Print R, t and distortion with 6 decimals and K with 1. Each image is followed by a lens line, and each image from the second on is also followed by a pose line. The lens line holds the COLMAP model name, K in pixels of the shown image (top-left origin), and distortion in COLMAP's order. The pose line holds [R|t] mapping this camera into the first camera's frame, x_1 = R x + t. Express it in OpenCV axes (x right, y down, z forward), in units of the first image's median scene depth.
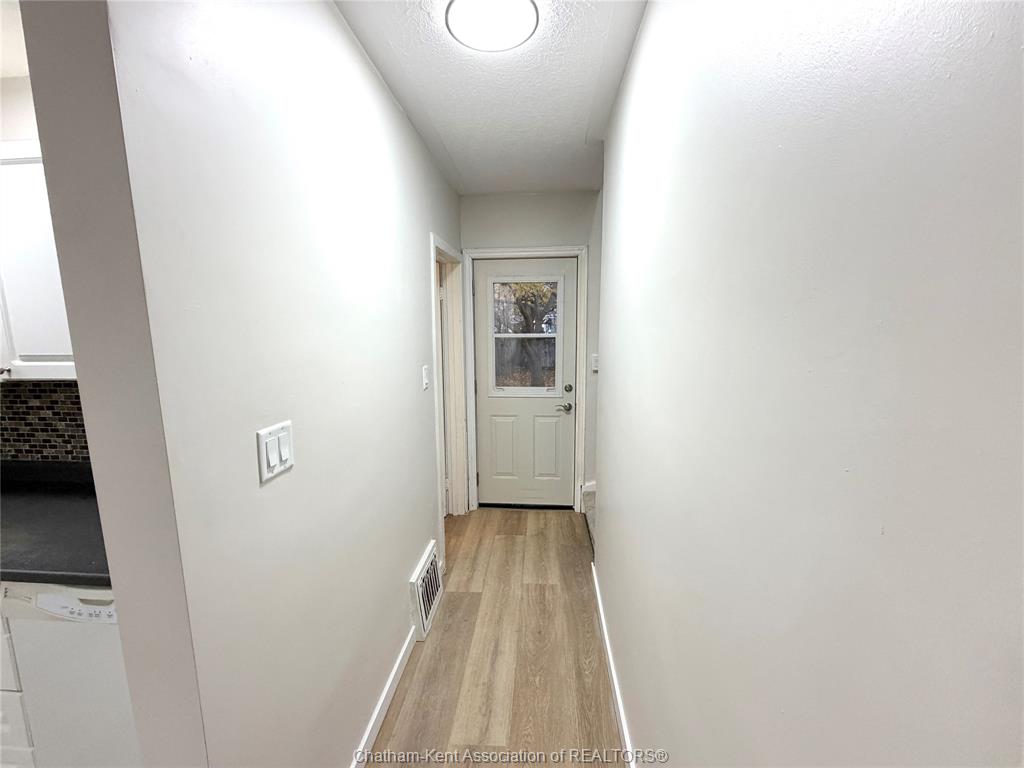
lens RADIAL K [[407.0, 0, 513.8], [0, 407.0, 384.4], [0, 0, 1]] dist [-0.001280, 0.000736]
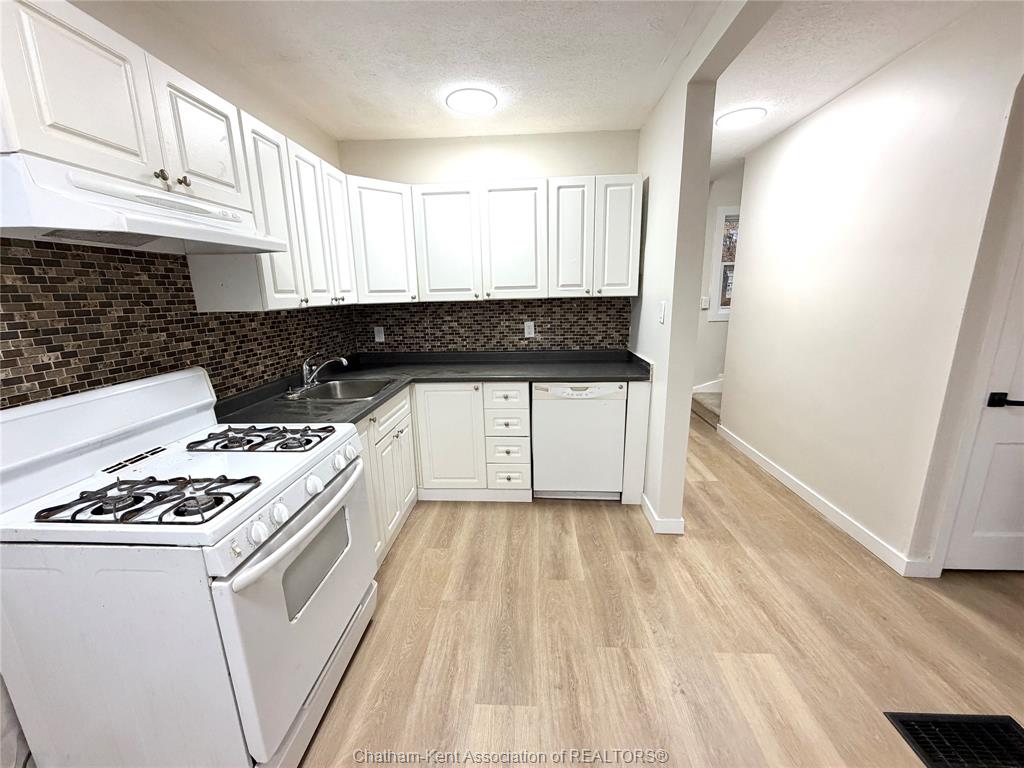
lens RADIAL K [[407.0, 0, 513.1], [0, 407.0, 383.3], [0, 0, 1]] dist [-0.001280, 0.000736]
pose [[0.999573, -0.023601, 0.017216, -0.918209], [0.022307, 0.997169, 0.071814, 0.208107], [-0.018862, -0.071400, 0.997269, -0.825748]]
